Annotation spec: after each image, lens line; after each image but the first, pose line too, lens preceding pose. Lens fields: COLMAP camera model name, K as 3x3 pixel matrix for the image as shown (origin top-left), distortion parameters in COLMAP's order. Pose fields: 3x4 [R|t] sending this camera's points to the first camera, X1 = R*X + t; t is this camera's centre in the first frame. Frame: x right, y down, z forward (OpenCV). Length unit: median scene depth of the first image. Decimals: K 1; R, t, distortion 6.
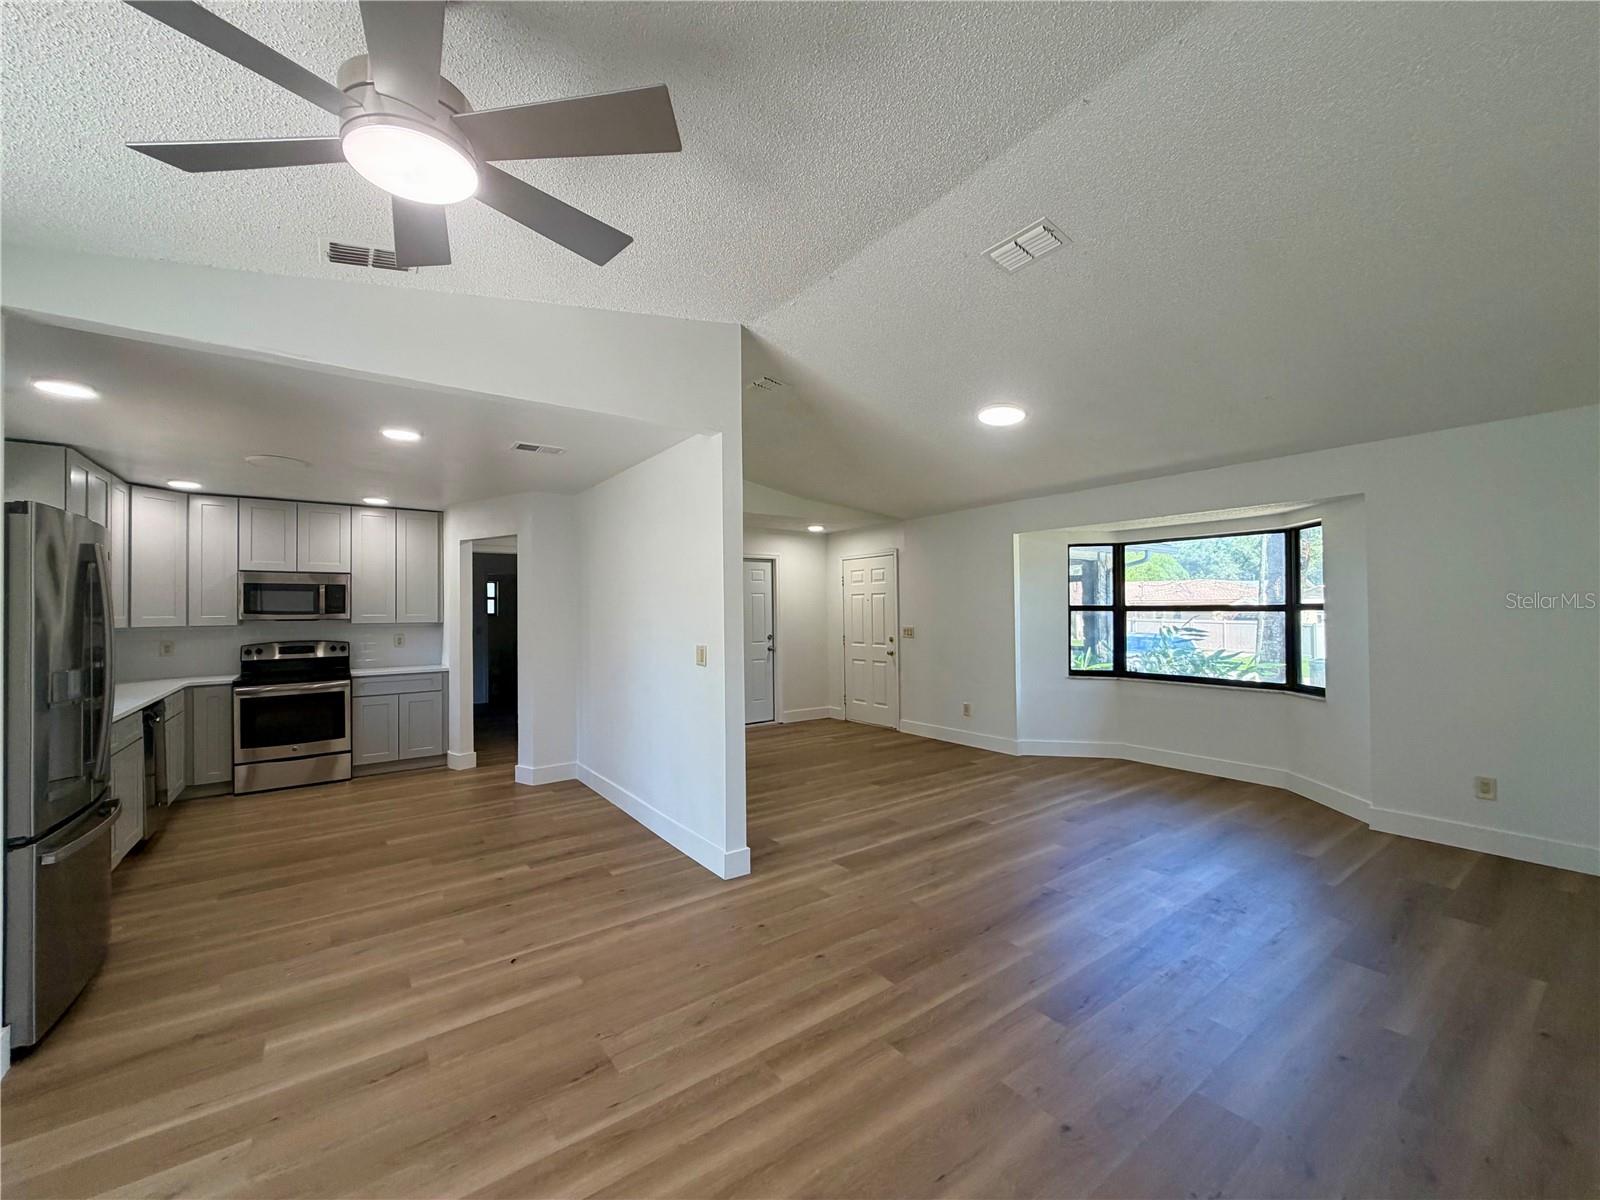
lens RADIAL K [[636.1, 0, 795.6], [0, 636.1, 608.1], [0, 0, 1]] dist [0.001062, -0.000342]
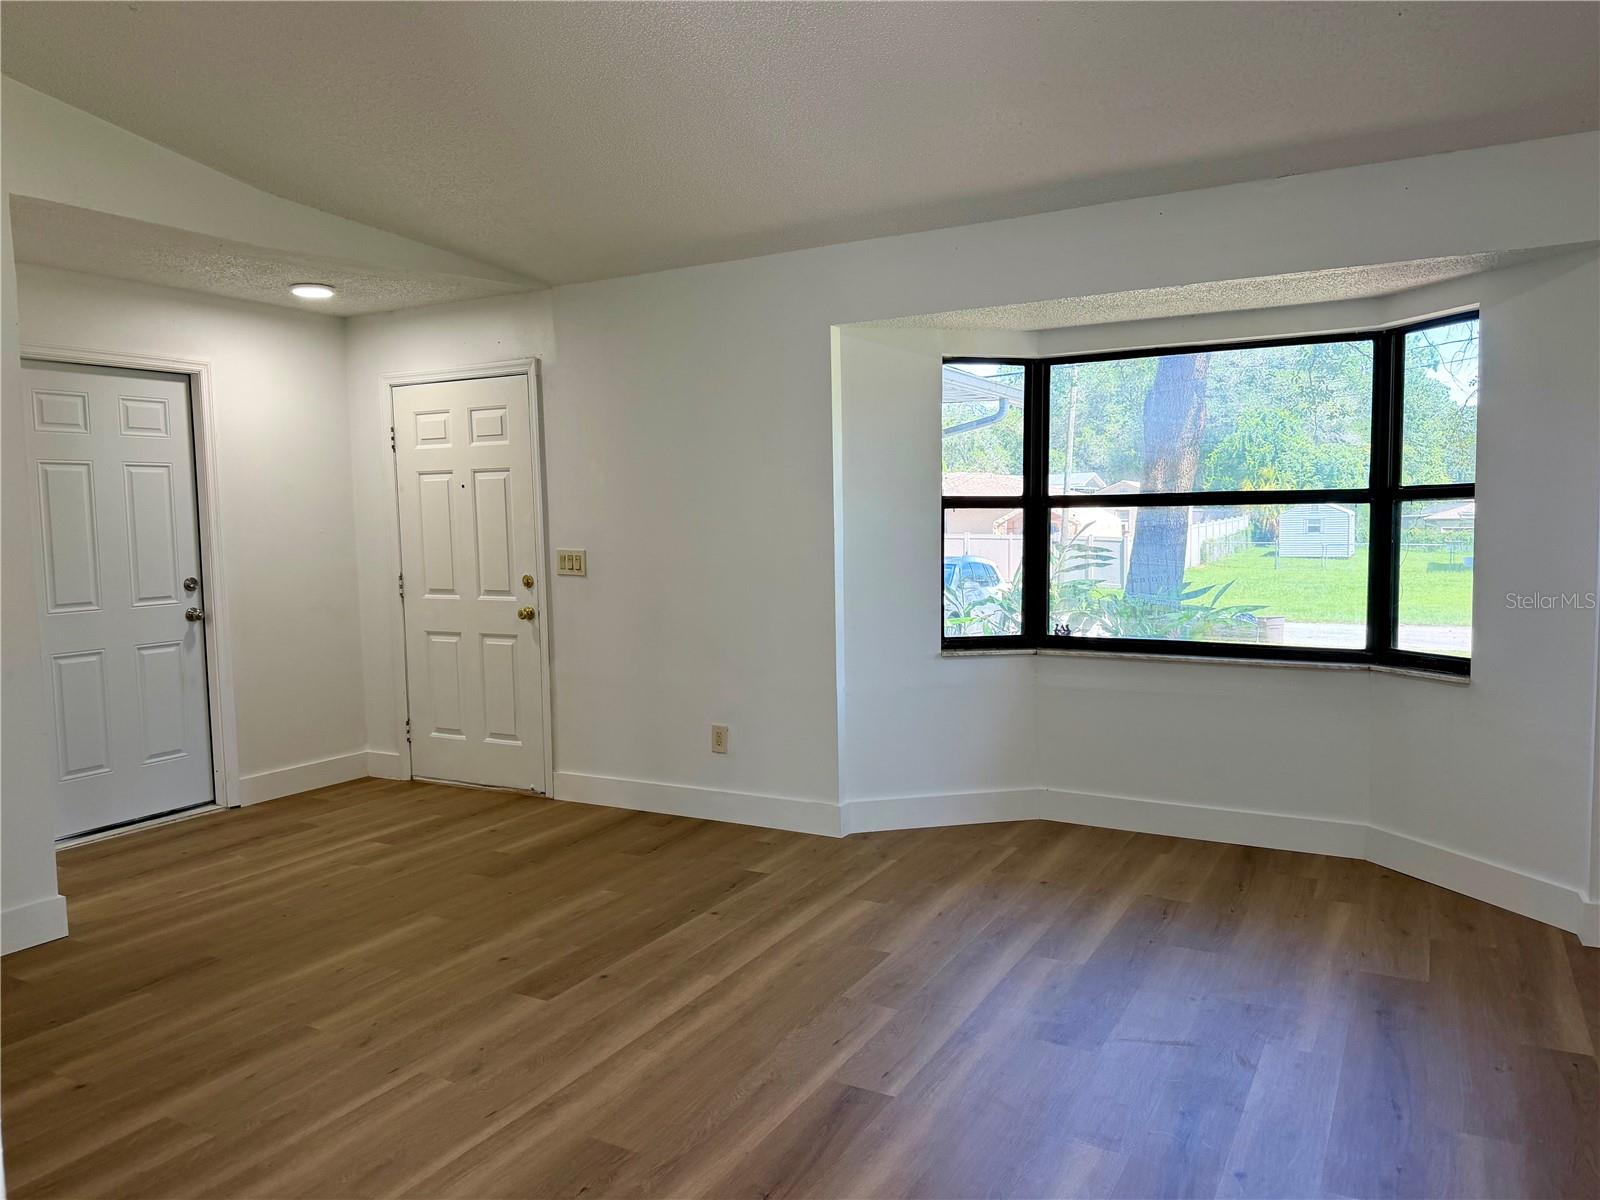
lens RADIAL K [[1121.4, 0, 810.8], [0, 1121.4, 603.2], [0, 0, 1]] dist [0.058510, -0.083758]
pose [[0.902798, -0.038278, 0.428357, 0.004728], [0.005922, 0.997043, 0.076614, 0.012517], [-0.430023, -0.066630, 0.900356, 0.387550]]
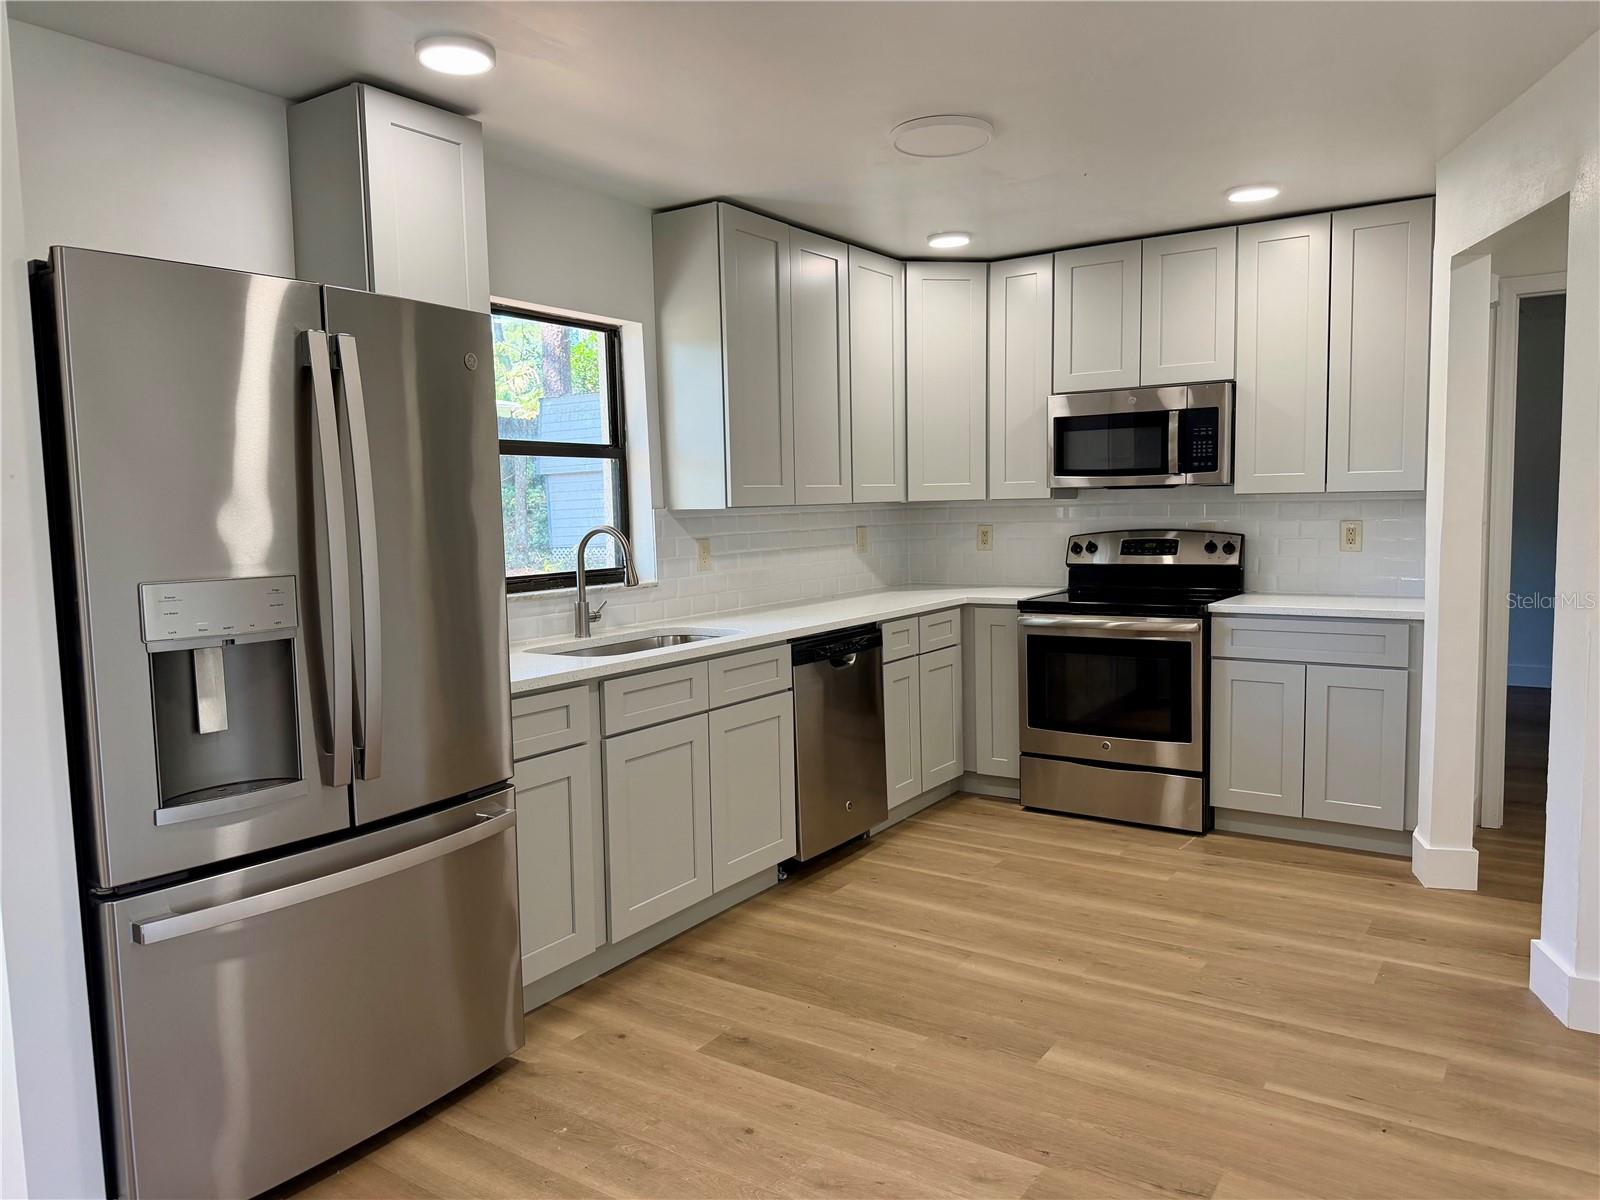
lens RADIAL K [[1121.4, 0, 809.4], [0, 1121.4, 605.4], [0, 0, 1]] dist [0.058510, -0.083758]
pose [[0.344358, 0.093121, -0.934209, -0.052639], [0.020237, 0.994101, 0.106550, 0.013148], [0.938620, -0.055597, 0.340443, 0.509775]]
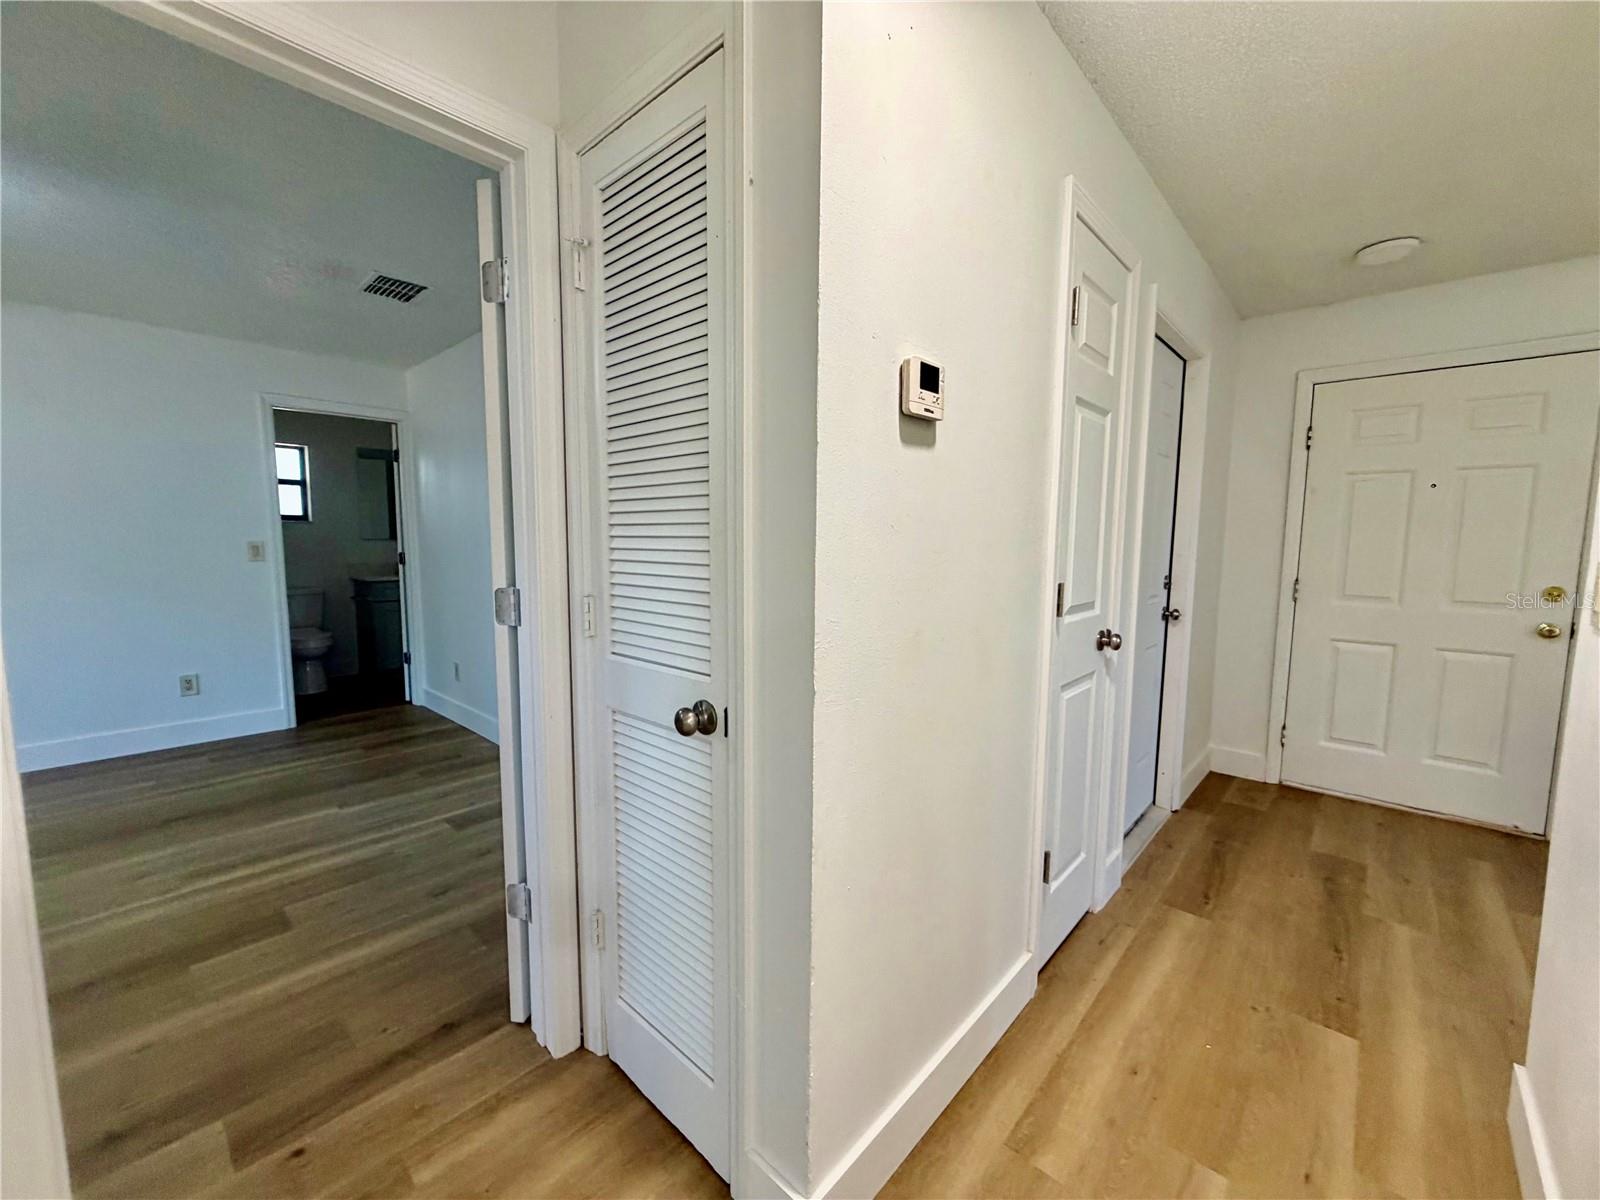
lens RADIAL K [[636.1, 0, 793.9], [0, 636.1, 609.1], [0, 0, 1]] dist [0.001062, -0.000342]
pose [[0.978761, -0.013821, 0.204537, -0.510026], [-0.008045, 0.994366, 0.105693, 0.035217], [-0.204846, -0.105094, 0.973136, 1.099998]]
